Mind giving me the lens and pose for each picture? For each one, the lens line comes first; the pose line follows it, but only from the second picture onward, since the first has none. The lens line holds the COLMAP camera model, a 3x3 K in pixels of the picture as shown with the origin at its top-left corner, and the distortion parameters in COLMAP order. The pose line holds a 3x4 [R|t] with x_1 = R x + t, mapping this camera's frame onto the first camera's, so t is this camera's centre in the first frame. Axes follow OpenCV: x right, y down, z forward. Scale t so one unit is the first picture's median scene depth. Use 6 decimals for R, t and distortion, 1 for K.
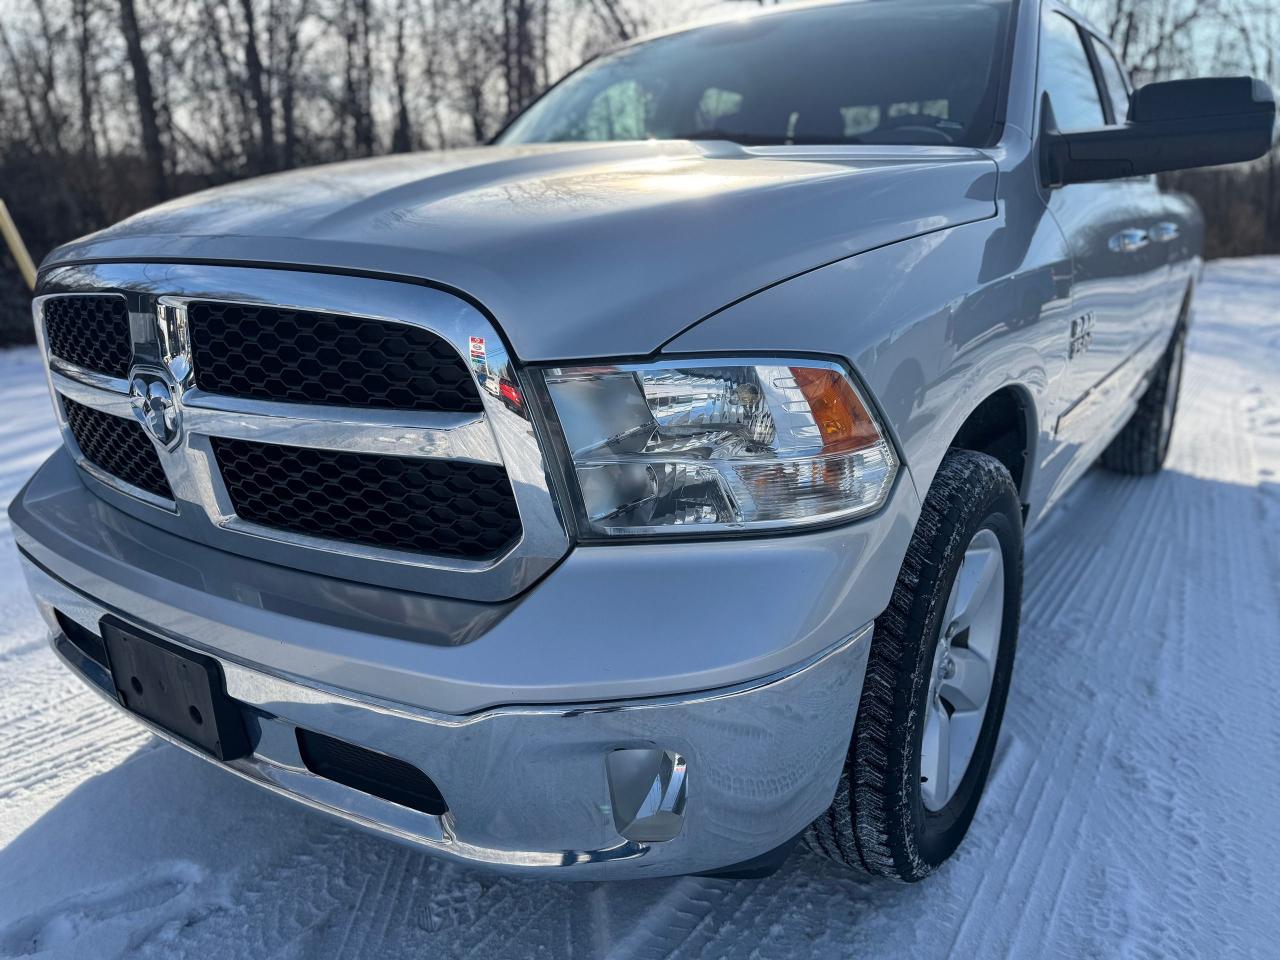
lens RADIAL K [[921.2, 0, 640.0], [0, 921.2, 478.9], [0, 0, 1]] dist [0.045284, -0.049557]
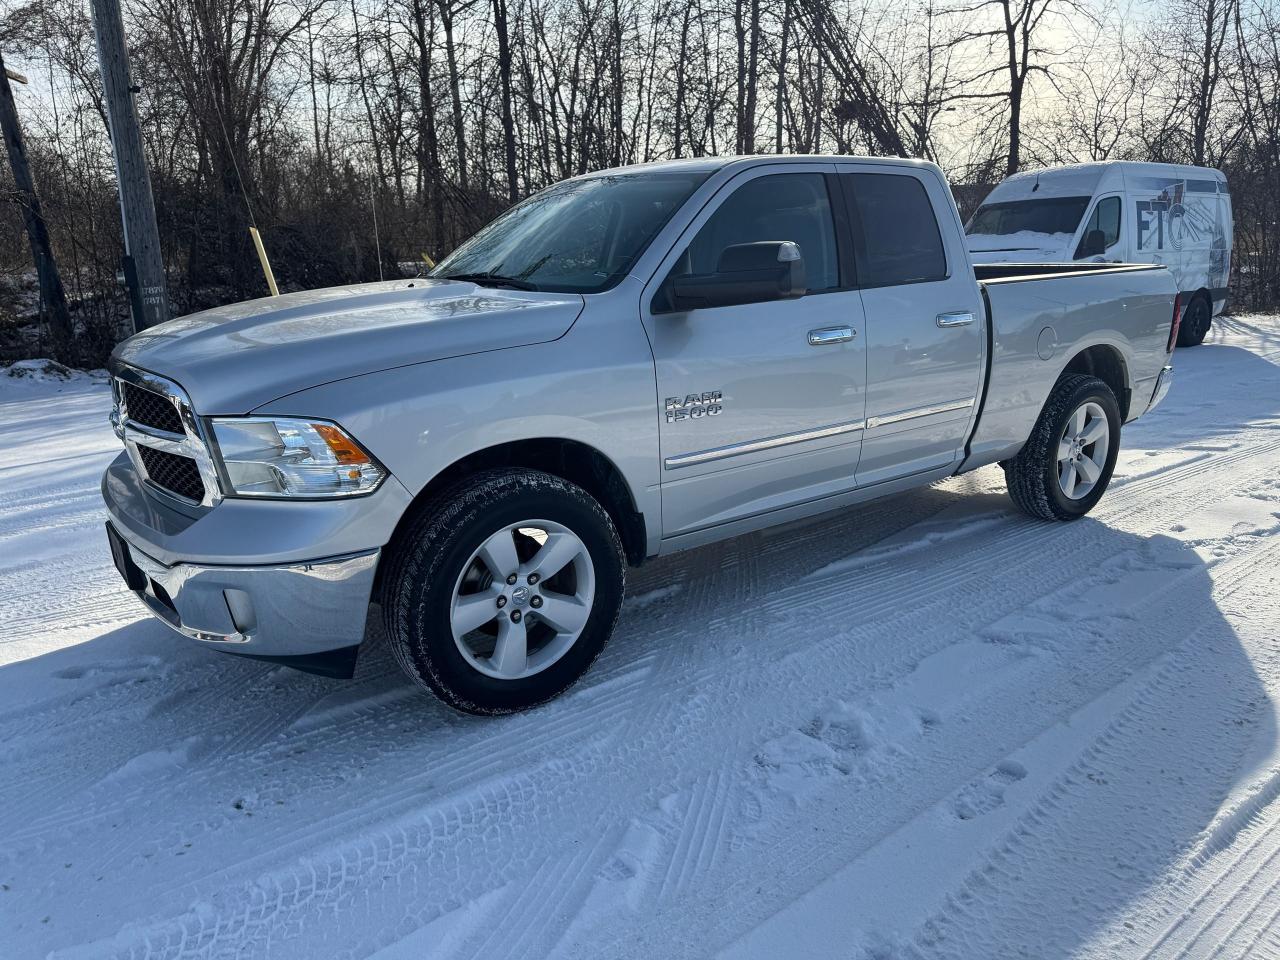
lens RADIAL K [[921.2, 0, 645.8], [0, 921.2, 474.6], [0, 0, 1]] dist [0.045284, -0.049557]
pose [[0.951032, 0.071530, -0.300701, 1.095697], [-0.078334, 0.996871, -0.010615, -0.027467], [0.299001, 0.033650, 0.953659, -0.586036]]
